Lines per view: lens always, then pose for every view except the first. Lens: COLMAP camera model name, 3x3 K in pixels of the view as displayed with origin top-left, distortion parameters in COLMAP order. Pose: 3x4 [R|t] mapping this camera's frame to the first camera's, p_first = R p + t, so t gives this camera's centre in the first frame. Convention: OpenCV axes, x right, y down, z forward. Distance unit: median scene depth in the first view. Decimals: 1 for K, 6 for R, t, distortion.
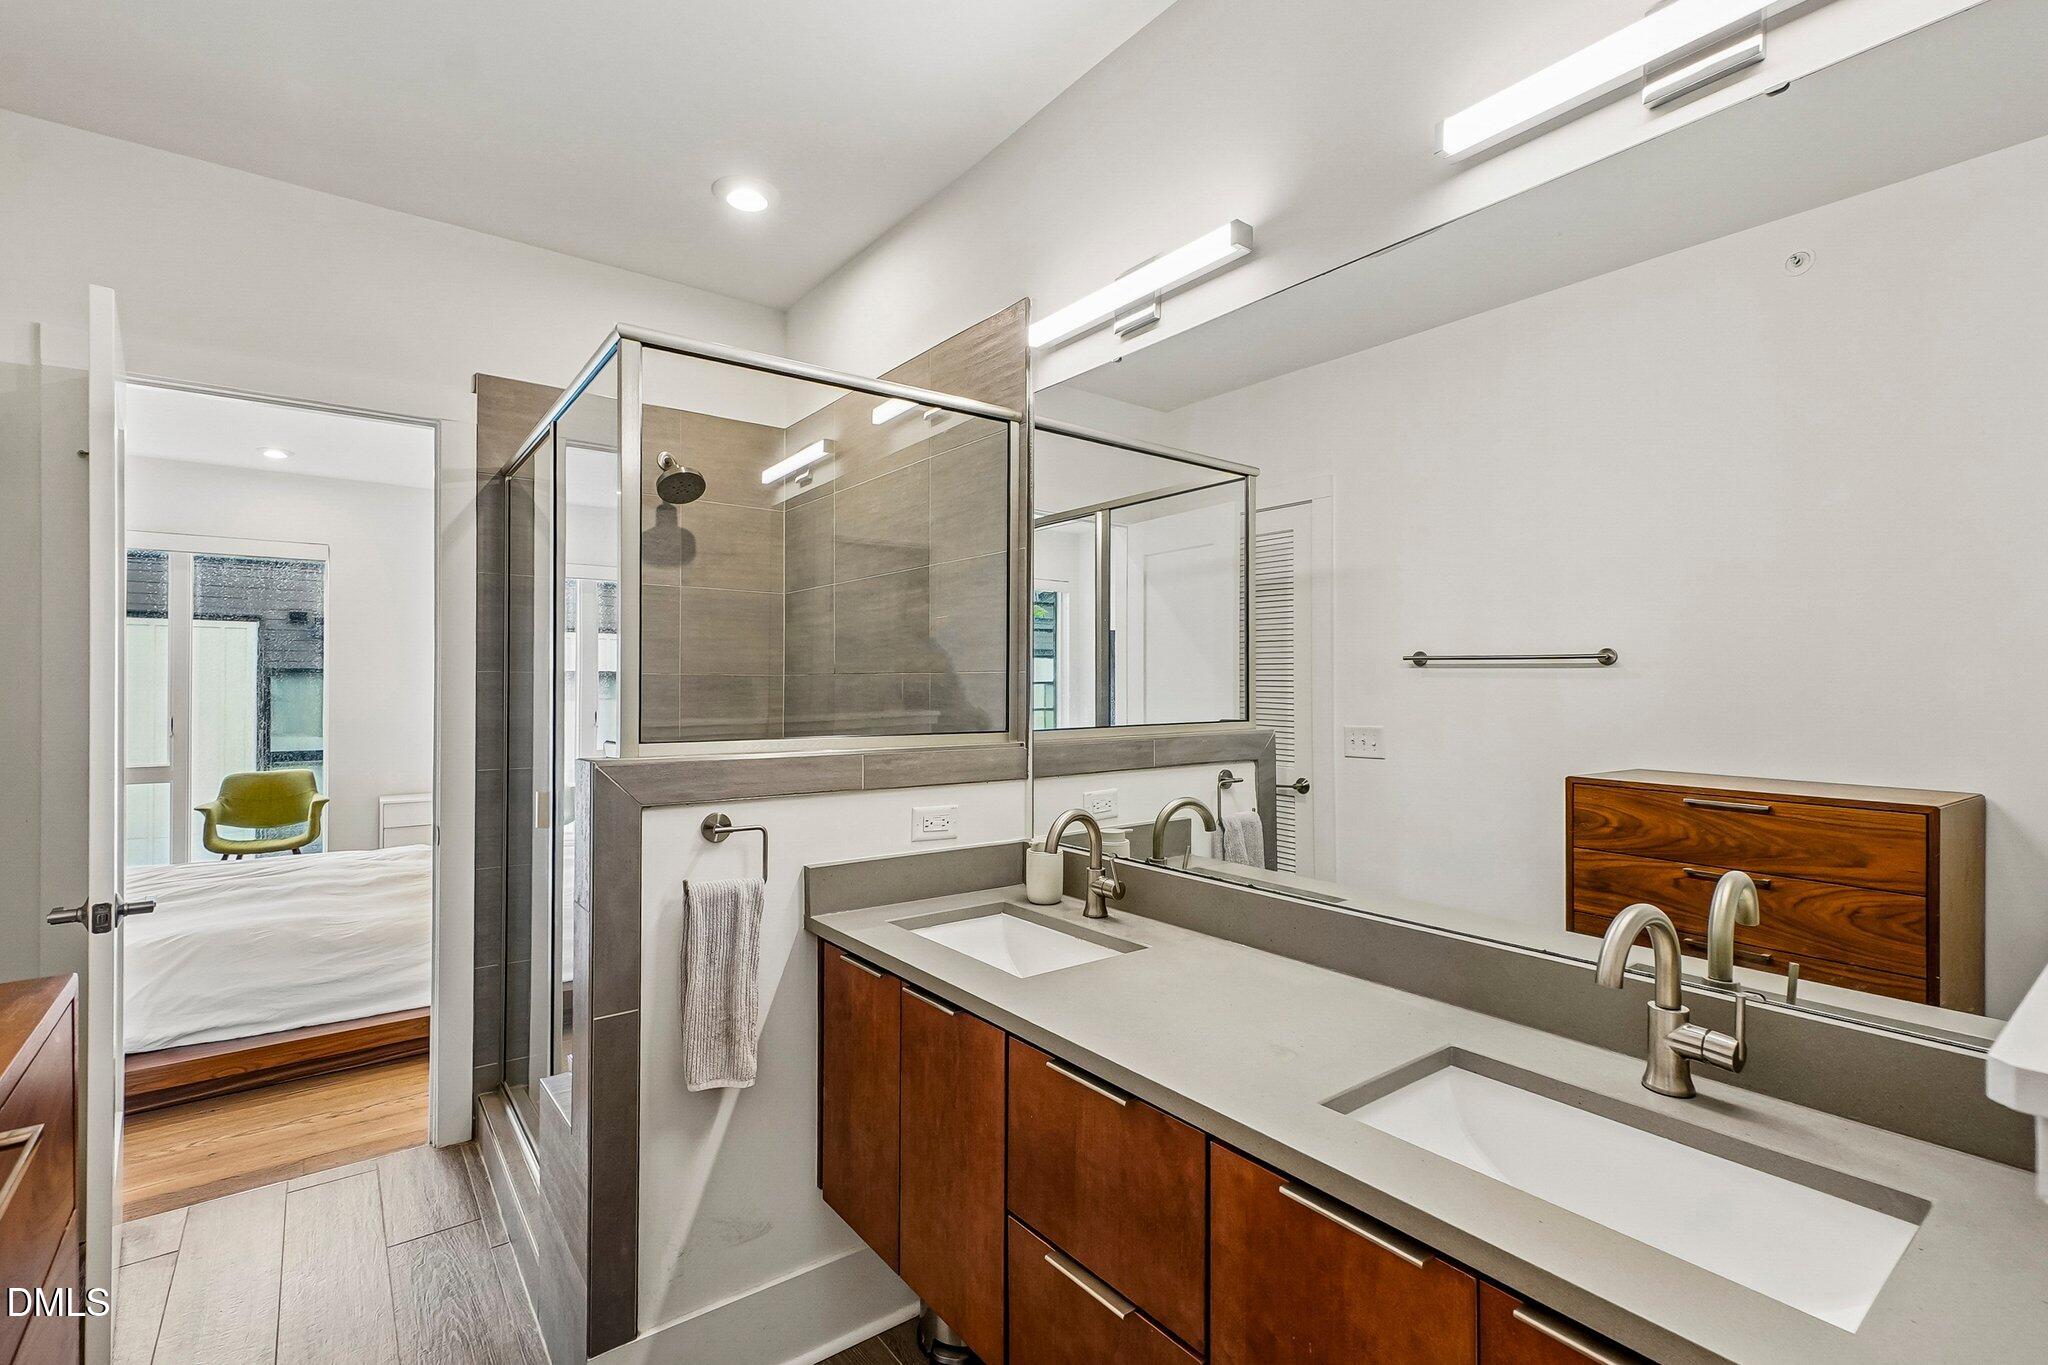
lens RADIAL K [[906.6, 0, 1027.9], [0, 906.6, 685.4], [0, 0, 1]] dist [0.028788, 0.000448]
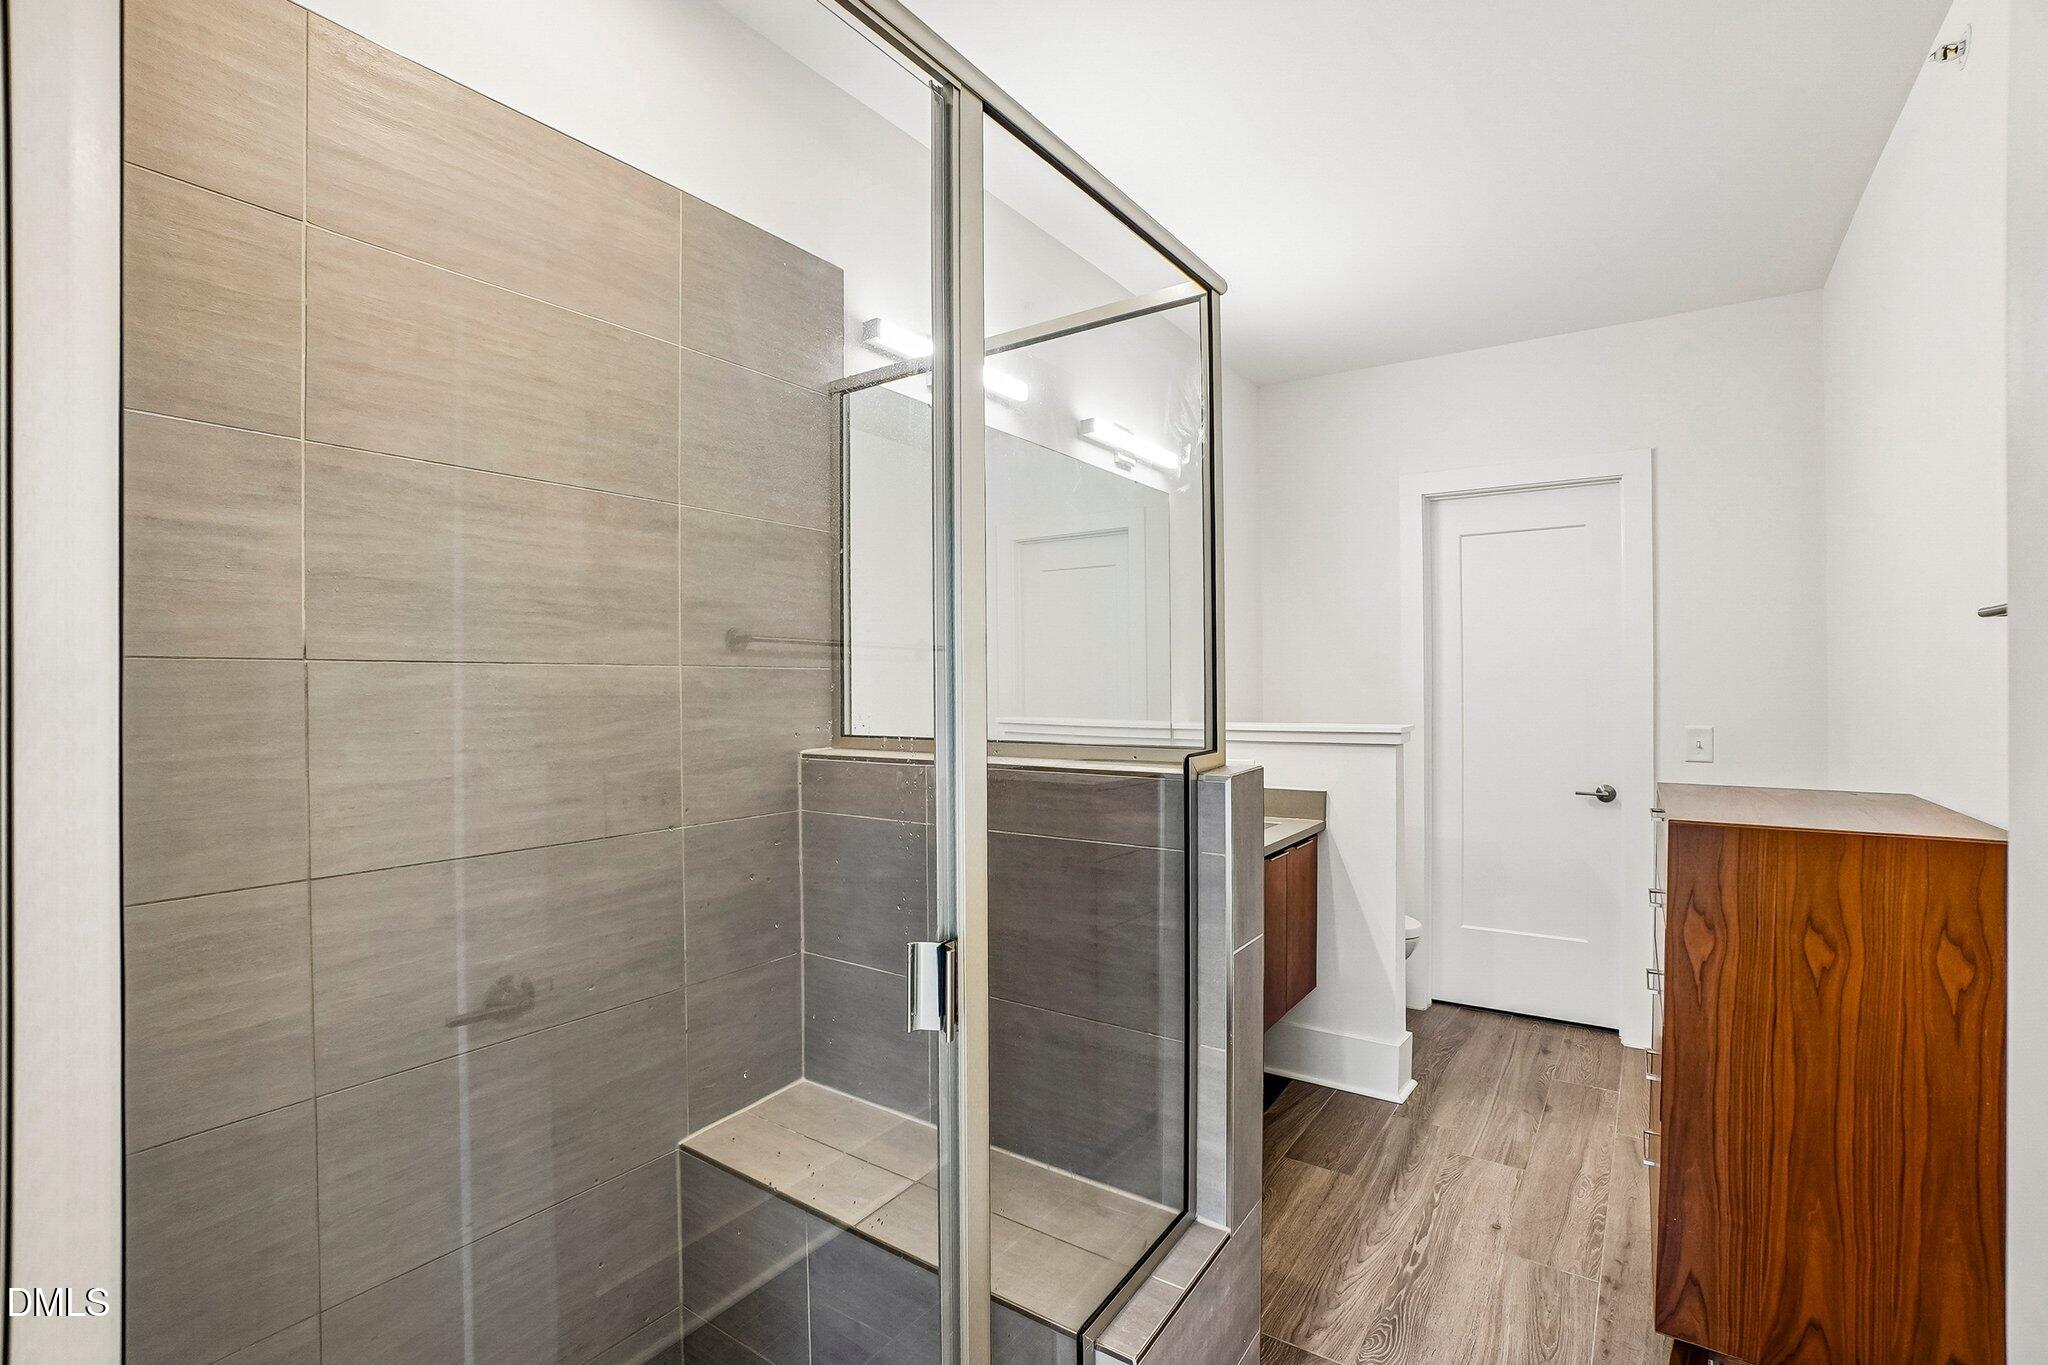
lens RADIAL K [[906.6, 0, 1036.2], [0, 906.6, 687.1], [0, 0, 1]] dist [0.028788, 0.000448]
pose [[-0.293552, -0.010730, 0.955883, -1.524975], [-0.001436, 0.999941, 0.010784, -0.016849], [-0.955942, 0.001793, -0.293550, 1.791714]]
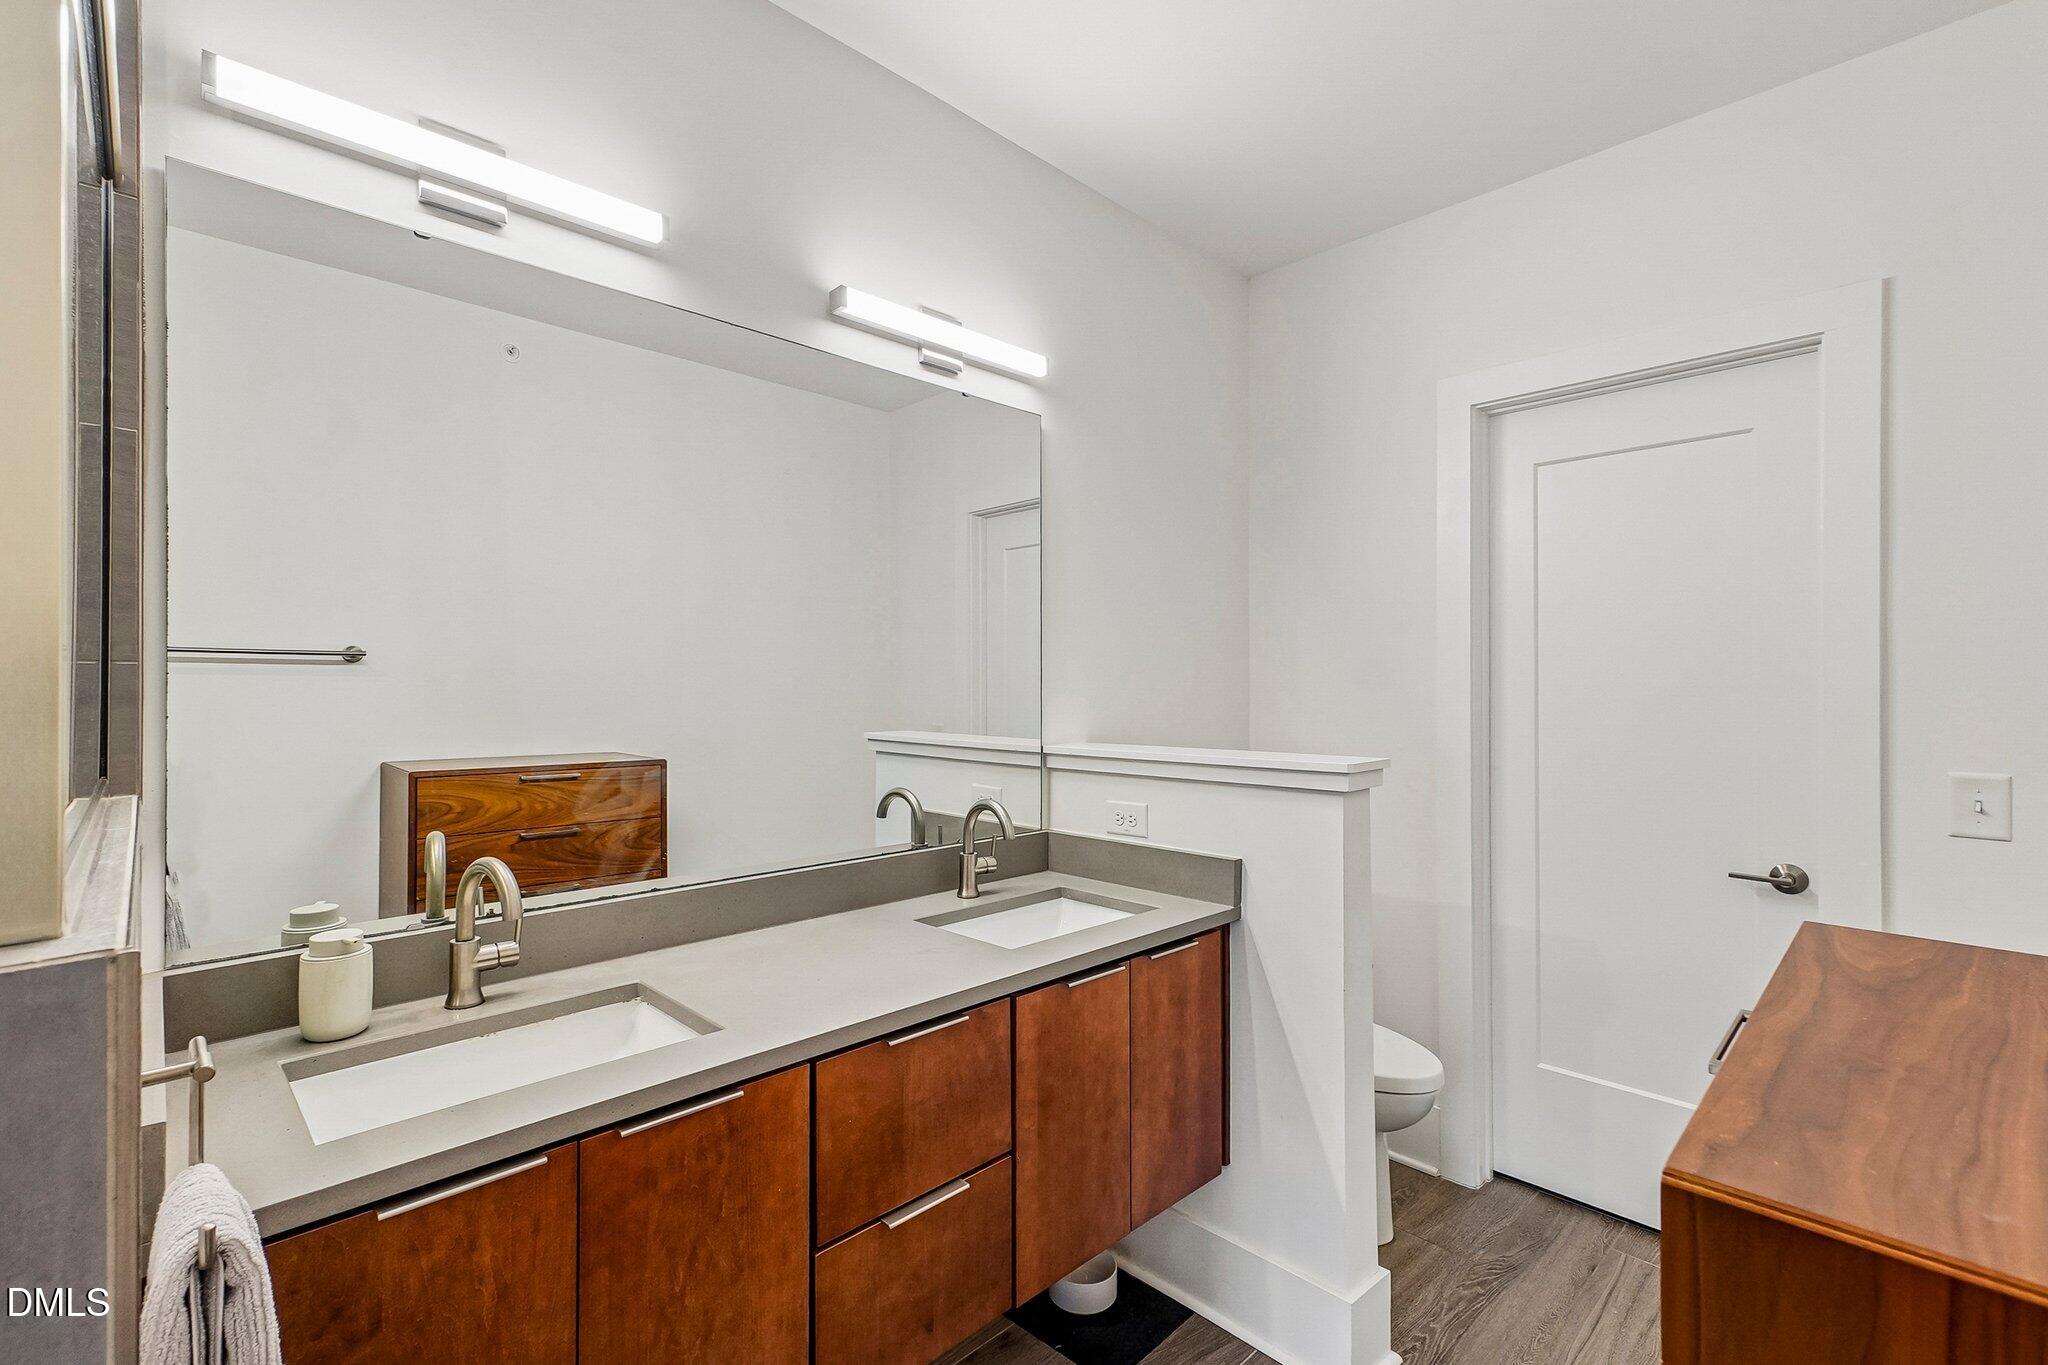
lens RADIAL K [[906.6, 0, 966.7], [0, 906.6, 682.9], [0, 0, 1]] dist [0.028788, 0.000448]
pose [[-0.069566, -0.000936, 0.997577, -0.855529], [-0.005138, 0.999987, 0.000580, -0.007703], [-0.997564, -0.005086, -0.069570, 0.805813]]
